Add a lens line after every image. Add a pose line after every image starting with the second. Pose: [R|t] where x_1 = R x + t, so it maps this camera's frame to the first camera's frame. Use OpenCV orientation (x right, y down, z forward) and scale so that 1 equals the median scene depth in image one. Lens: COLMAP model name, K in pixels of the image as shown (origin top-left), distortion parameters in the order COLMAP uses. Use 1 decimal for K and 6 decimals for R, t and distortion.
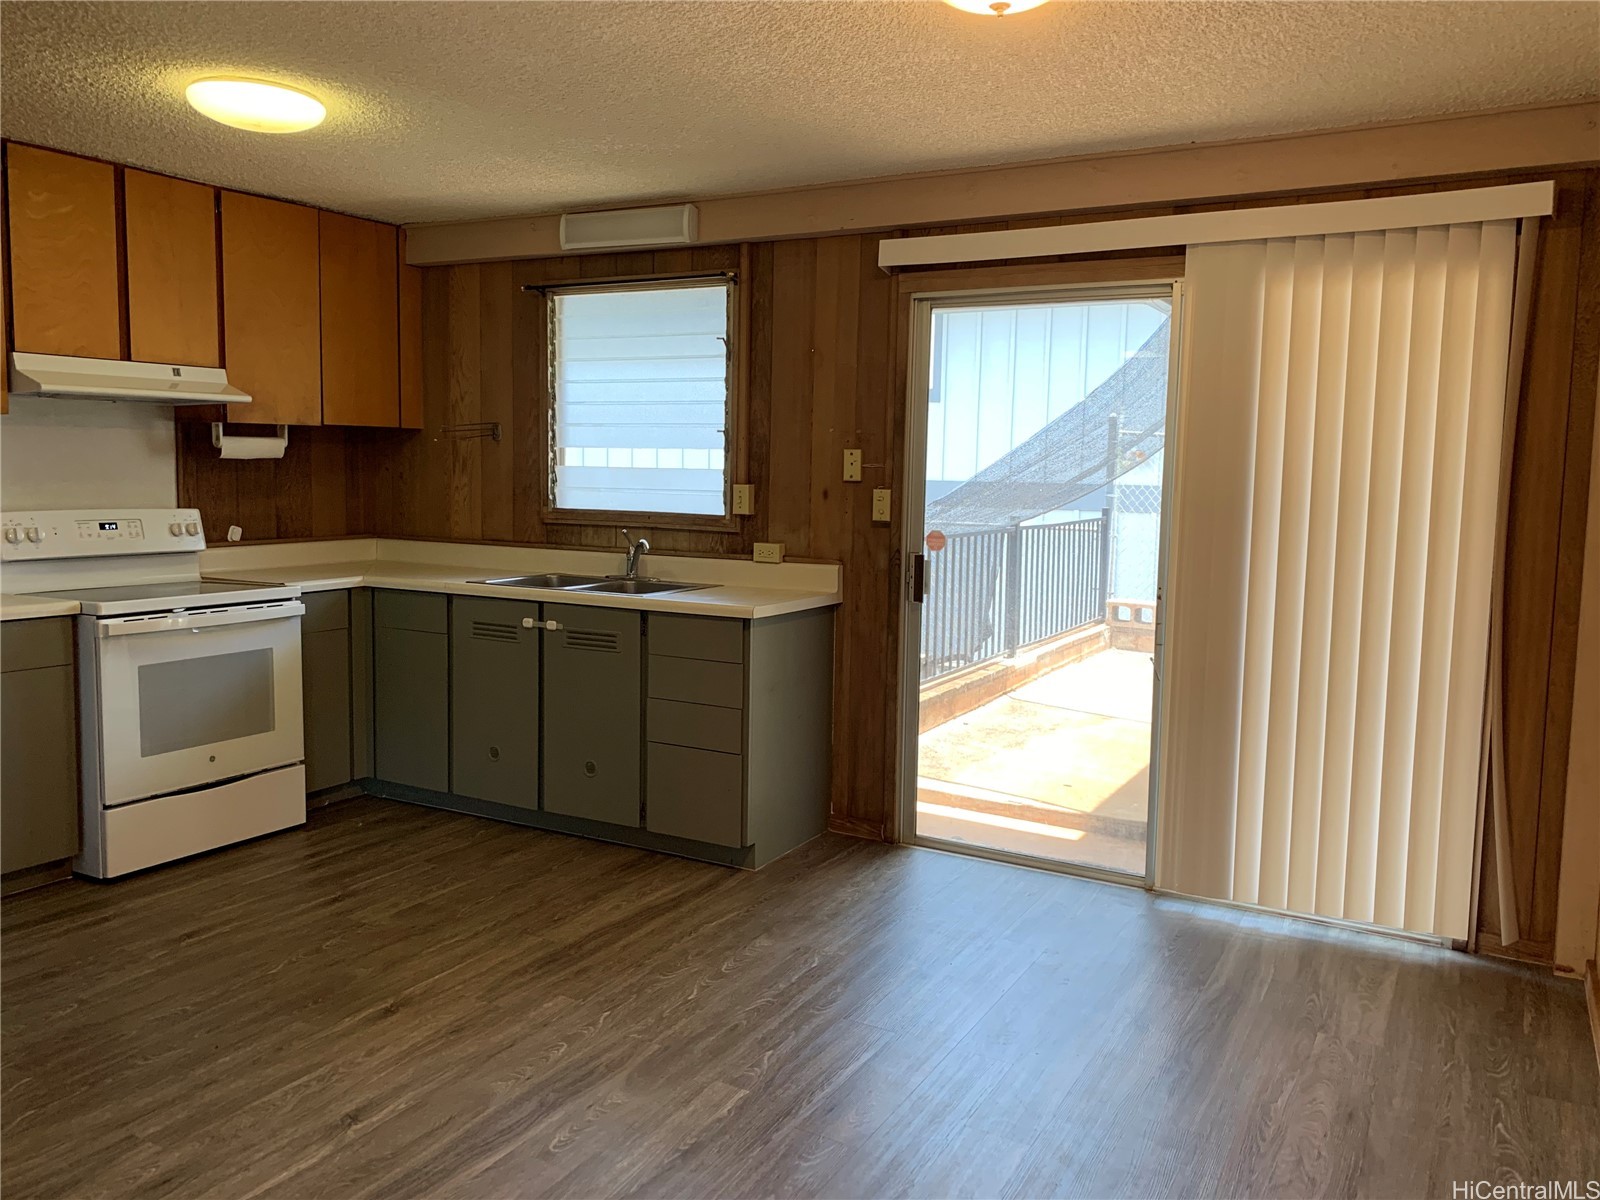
lens RADIAL K [[1219.0, 0, 796.0], [0, 1219.0, 593.1], [0, 0, 1]] dist [0.011521, -0.004892]
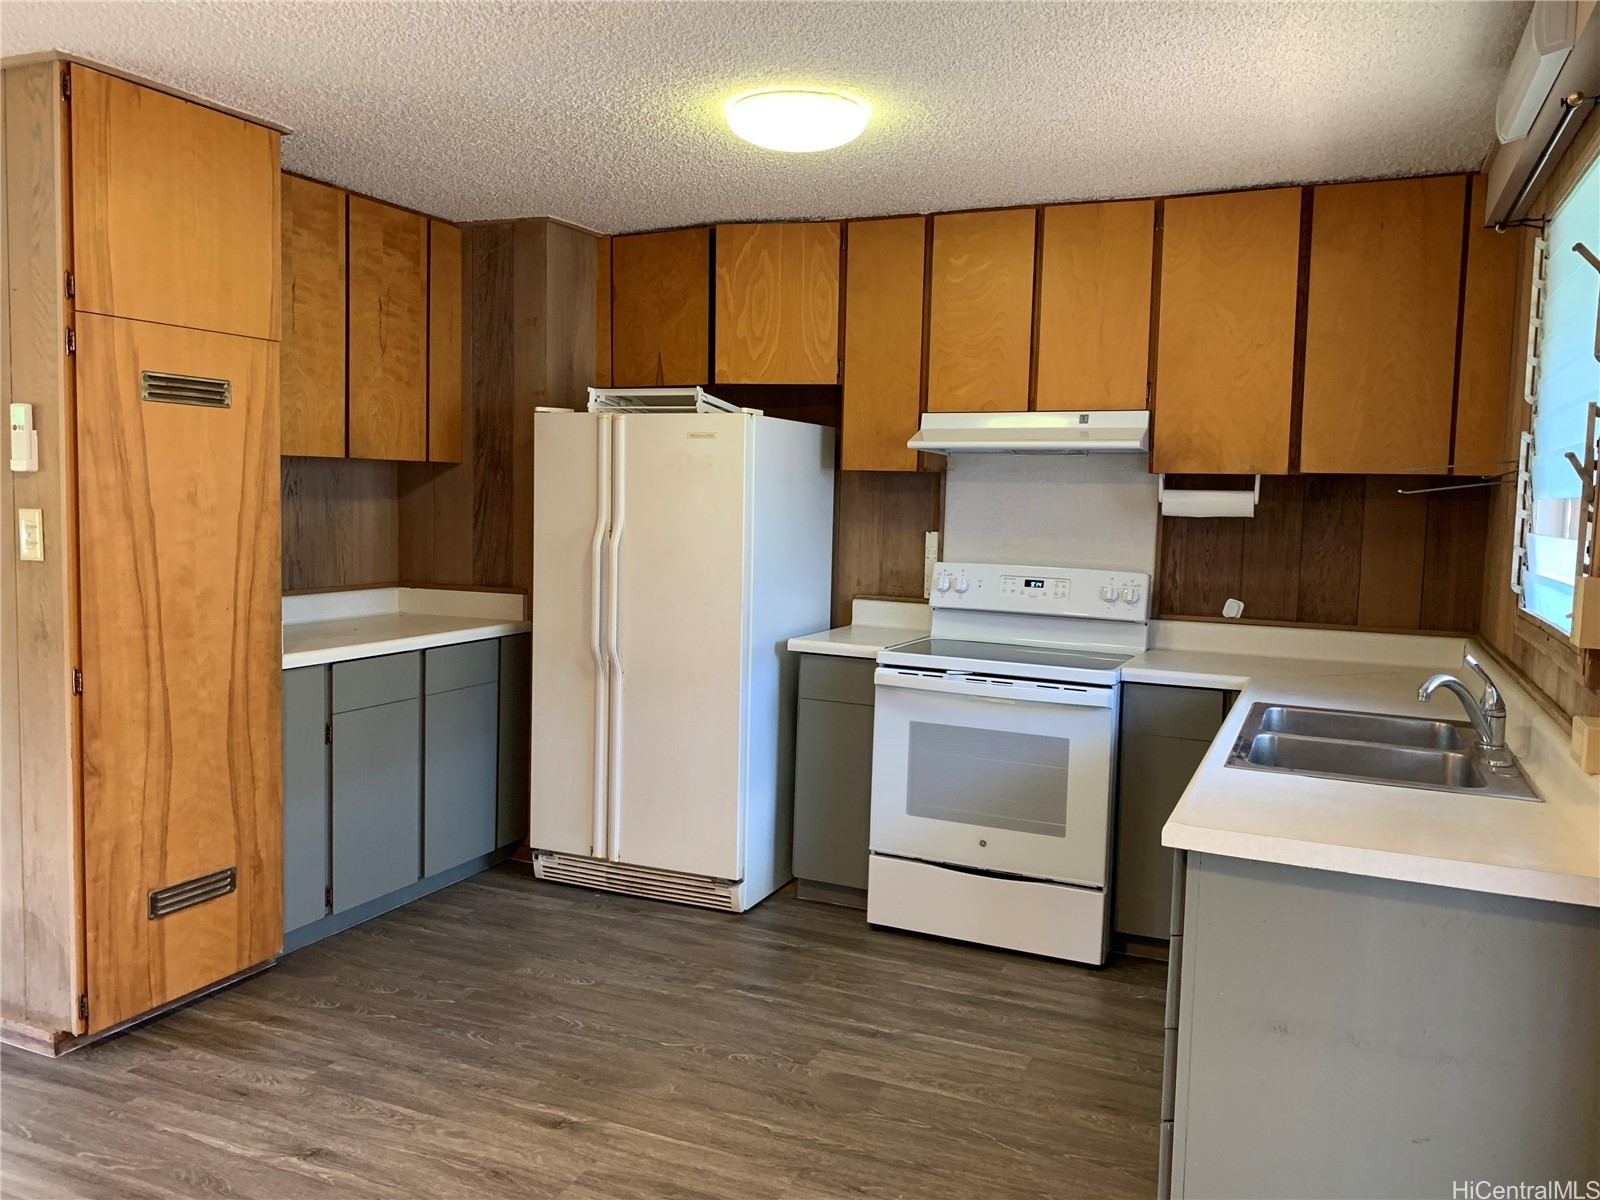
lens RADIAL K [[1219.0, 0, 796.0], [0, 1219.0, 593.1], [0, 0, 1]] dist [0.011521, -0.004892]
pose [[0.107489, 0.066433, -0.991984, 0.405630], [-0.129089, 0.990251, 0.052329, -0.080393], [0.985790, 0.122430, 0.115017, 0.772718]]
